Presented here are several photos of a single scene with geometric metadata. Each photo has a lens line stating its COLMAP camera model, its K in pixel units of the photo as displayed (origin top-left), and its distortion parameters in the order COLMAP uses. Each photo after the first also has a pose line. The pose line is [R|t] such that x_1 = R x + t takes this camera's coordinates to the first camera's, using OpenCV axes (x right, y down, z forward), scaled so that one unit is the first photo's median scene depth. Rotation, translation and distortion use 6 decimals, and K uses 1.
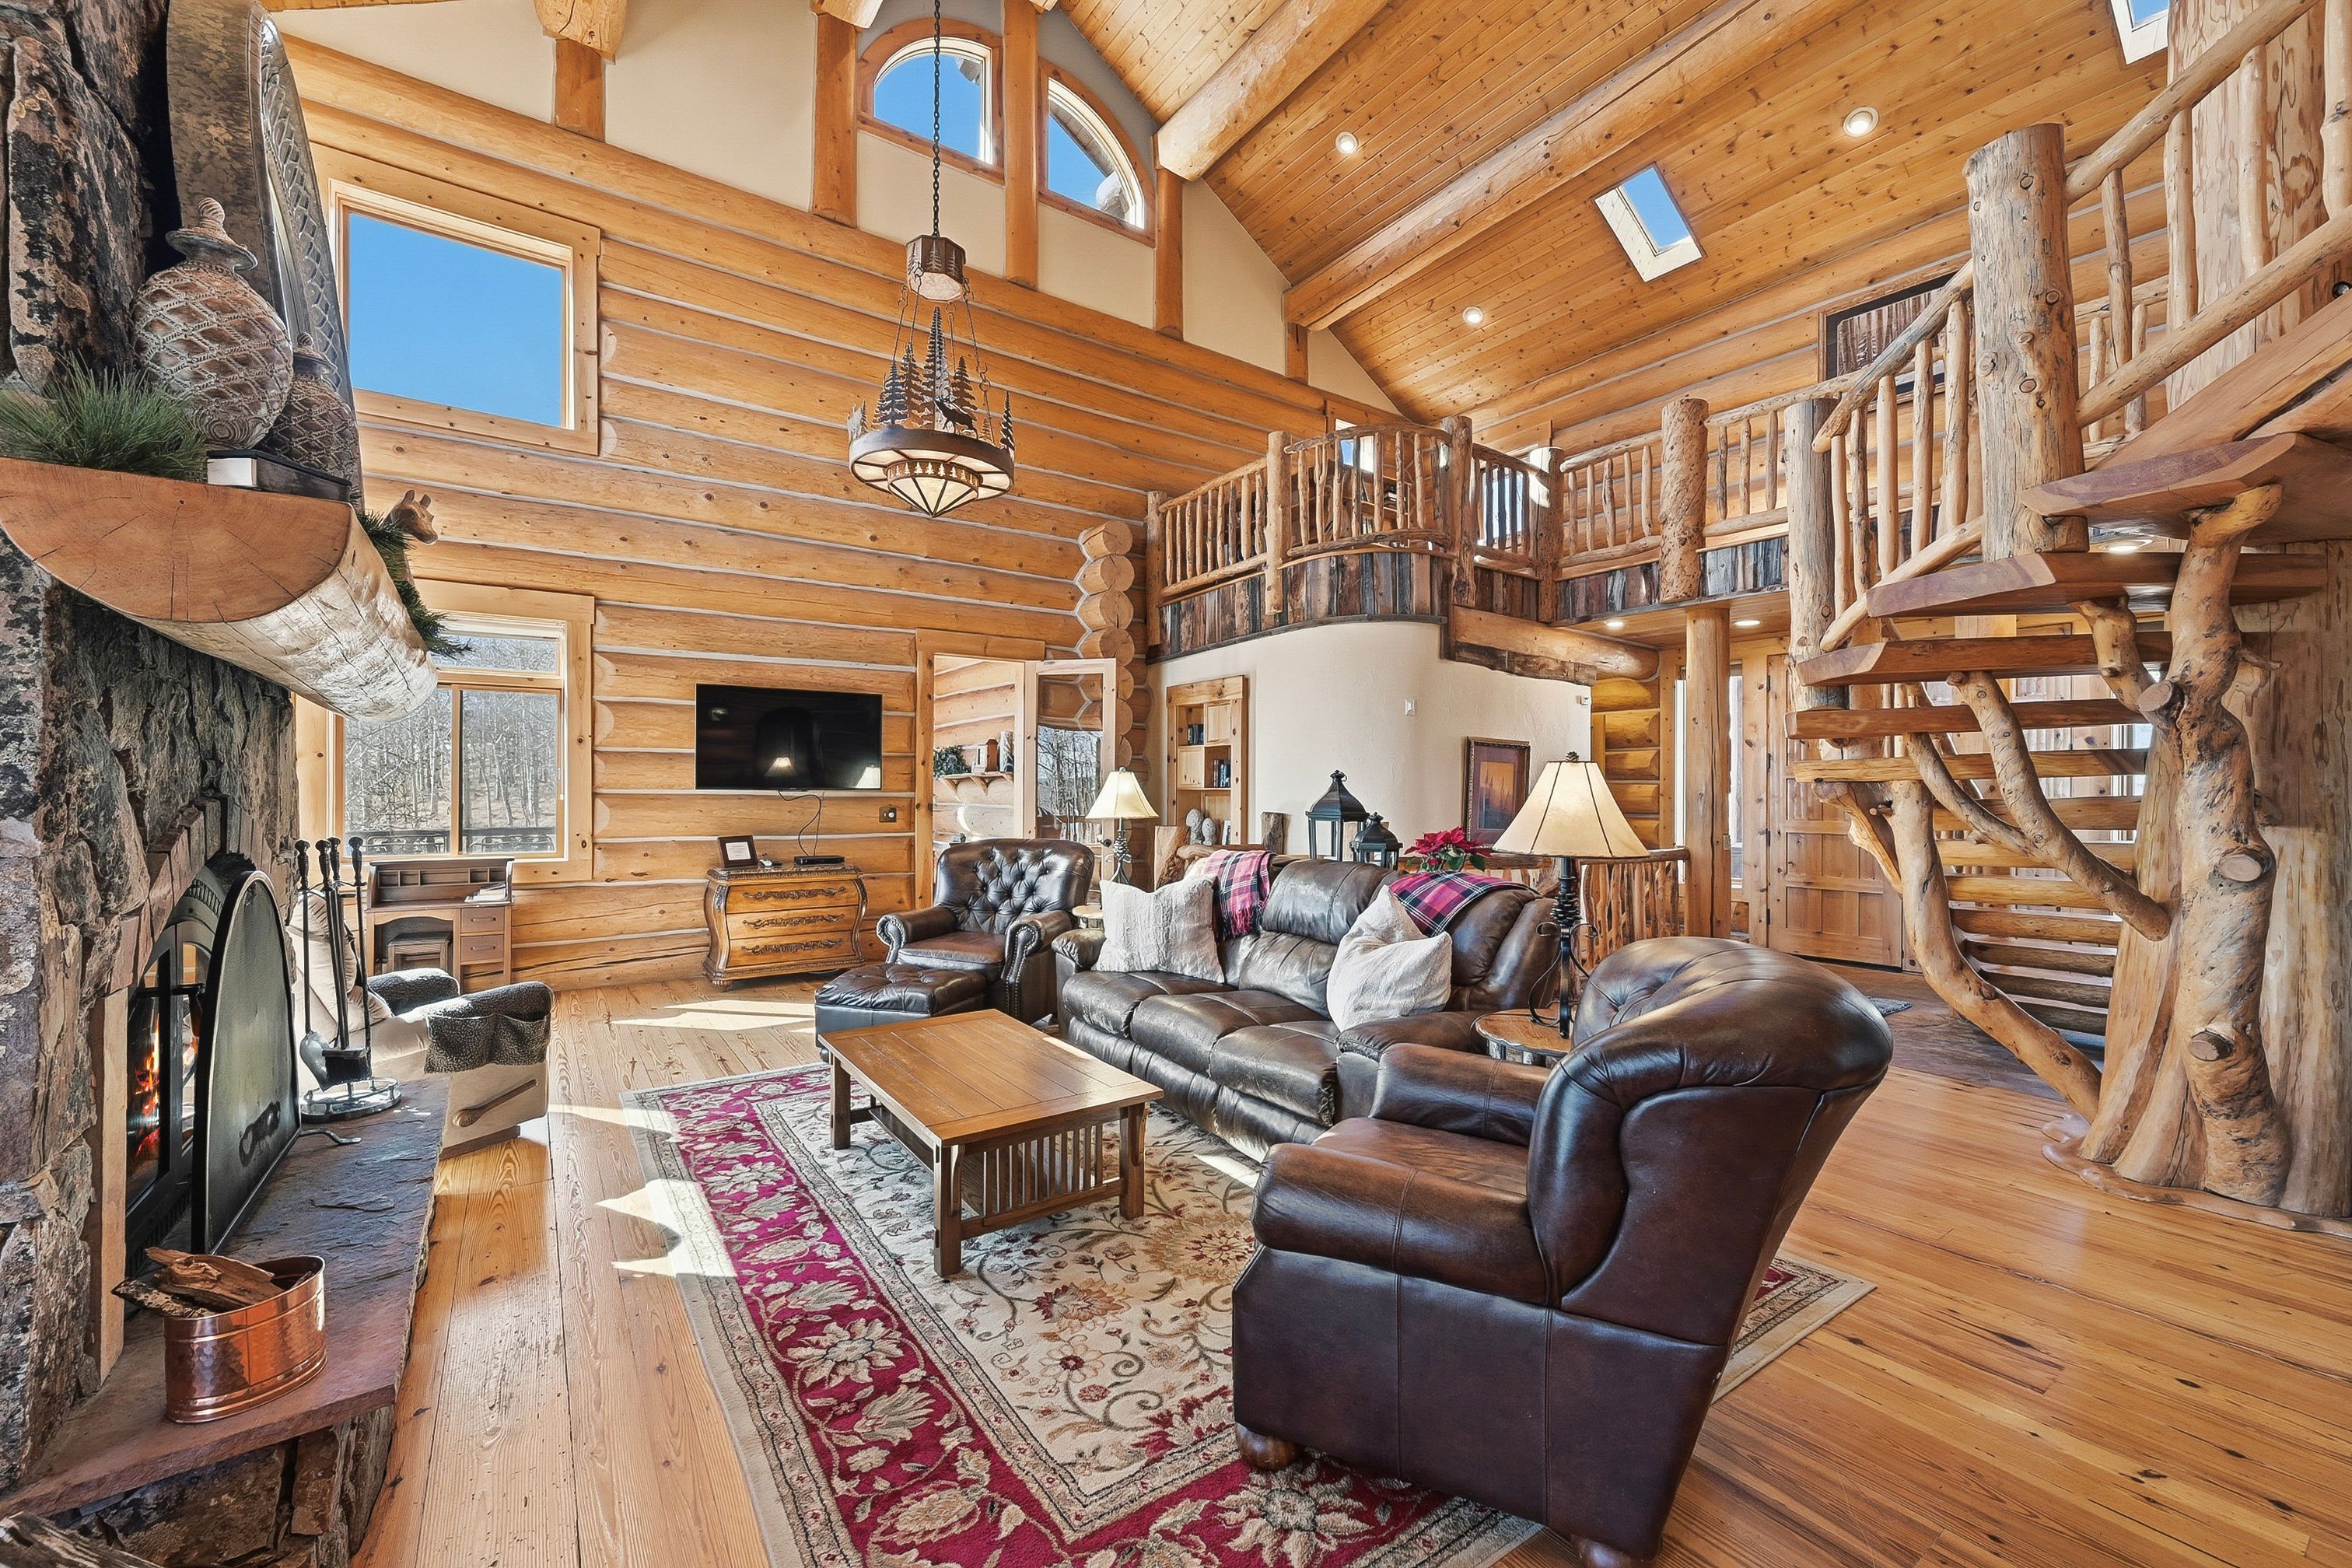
lens RADIAL K [[935.9, 0, 1169.8], [0, 935.9, 780.8], [0, 0, 1]] dist [-0.002339, 0.000584]
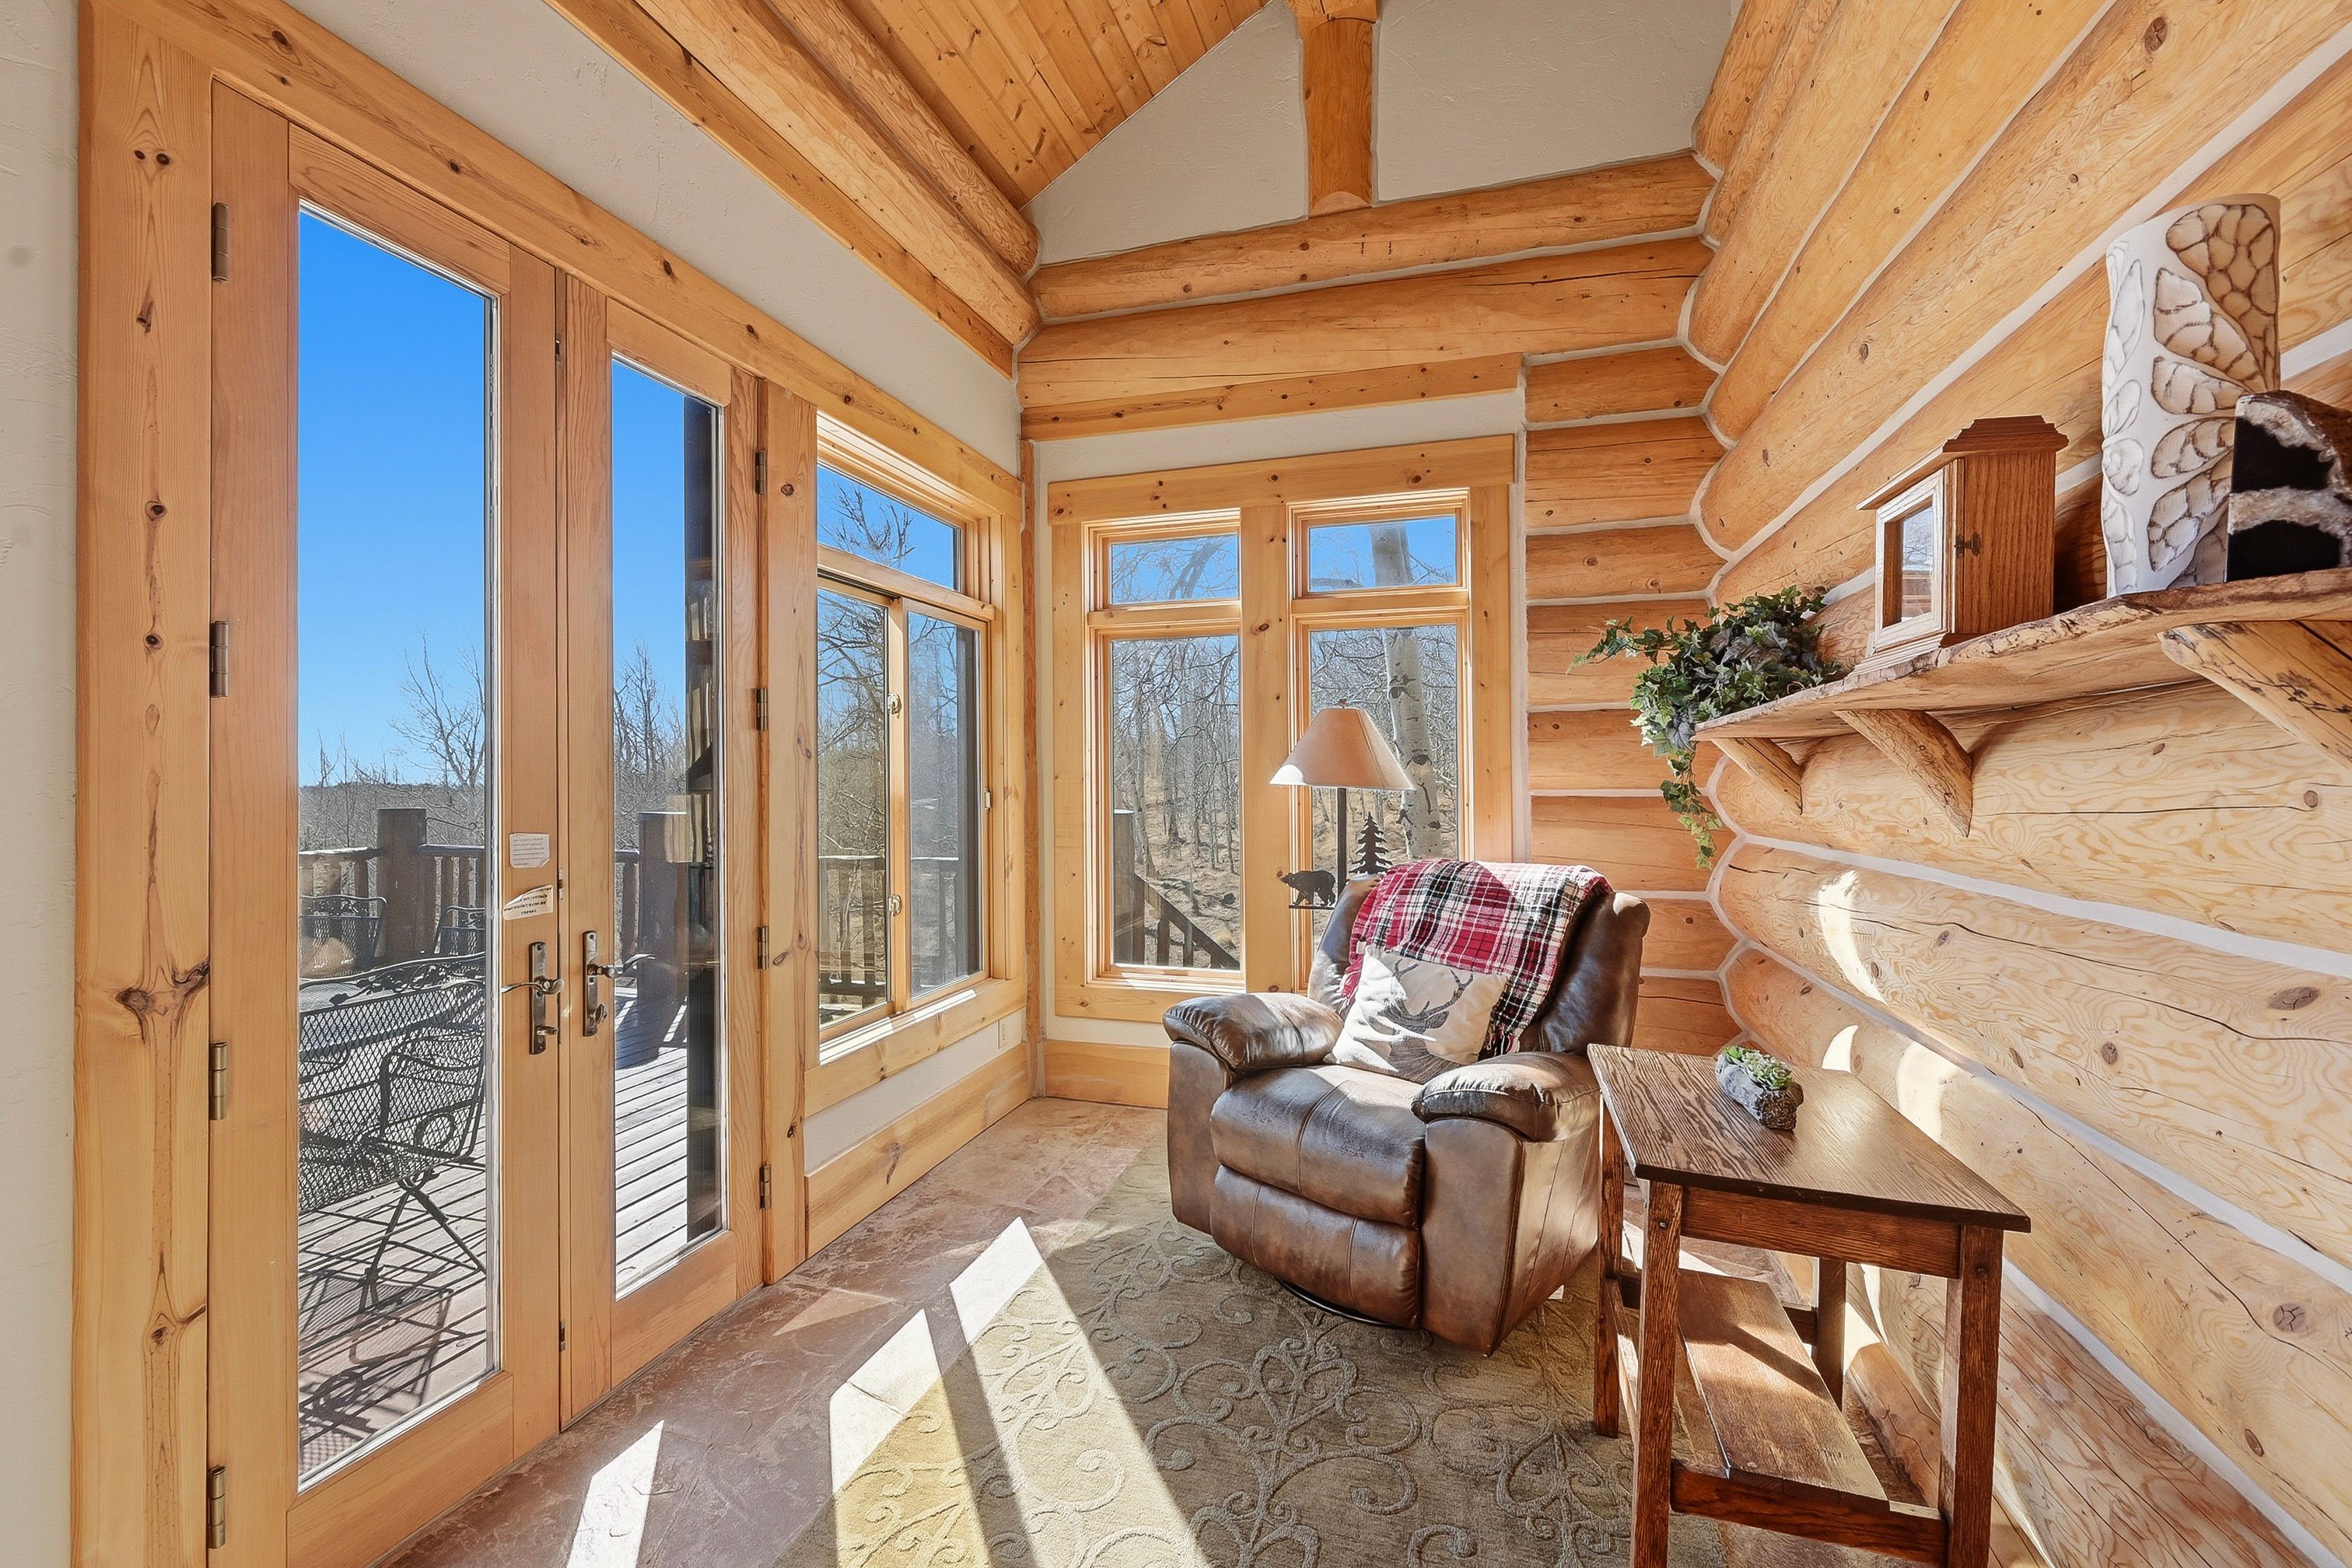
lens RADIAL K [[935.9, 0, 1178.4], [0, 935.9, 784.5], [0, 0, 1]] dist [-0.002339, 0.000584]
pose [[0.610674, -0.002093, -0.791879, -0.154696], [0.006558, 0.999976, 0.002414, 0.007574], [0.791855, -0.006667, 0.610673, 0.812424]]
